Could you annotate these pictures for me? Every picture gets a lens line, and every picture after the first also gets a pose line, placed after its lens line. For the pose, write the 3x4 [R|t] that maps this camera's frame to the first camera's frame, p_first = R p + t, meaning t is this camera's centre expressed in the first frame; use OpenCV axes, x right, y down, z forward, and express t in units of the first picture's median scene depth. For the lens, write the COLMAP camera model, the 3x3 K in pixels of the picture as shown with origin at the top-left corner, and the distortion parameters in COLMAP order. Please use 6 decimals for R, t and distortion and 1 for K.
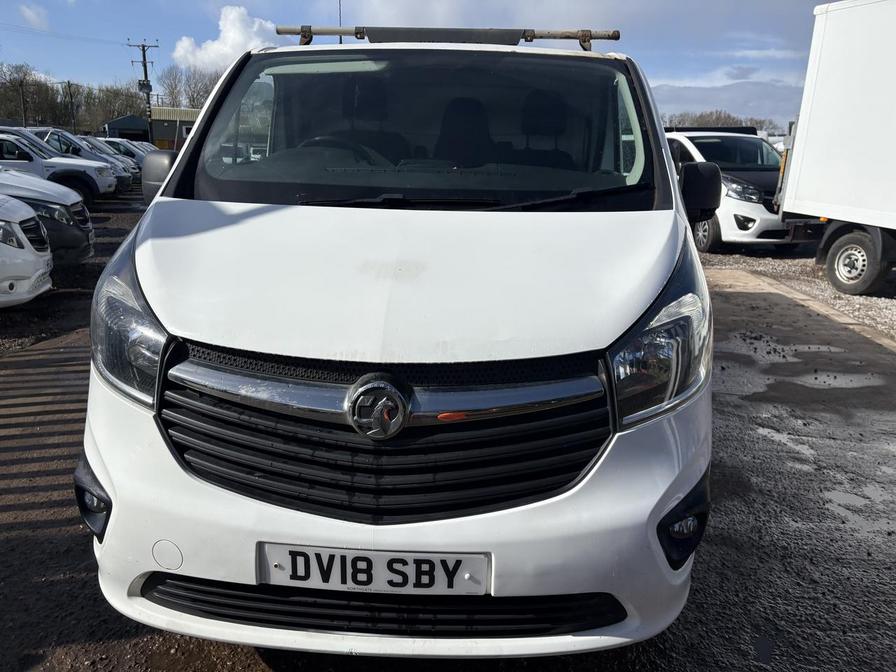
lens RADIAL K [[675.0, 0, 445.7], [0, 675.0, 336.6], [0, 0, 1]] dist [0.010007, 0.002418]
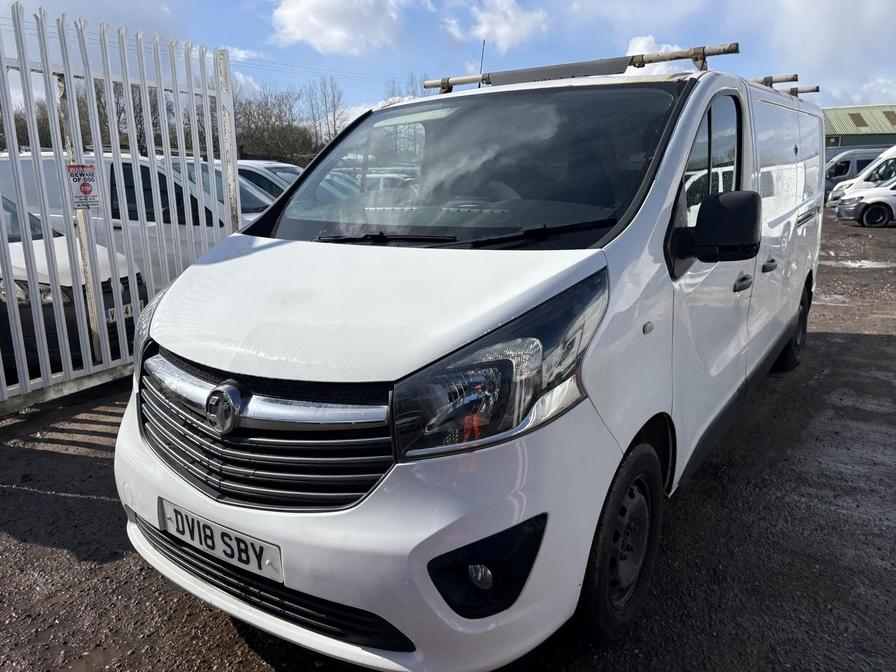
lens RADIAL K [[675.0, 0, 445.9], [0, 675.0, 335.1], [0, 0, 1]] dist [0.010007, 0.002418]
pose [[0.852314, 0.078563, -0.517096, 0.857093], [-0.097510, 0.995189, -0.009523, -0.052688], [0.513861, 0.058538, 0.855874, 0.138114]]
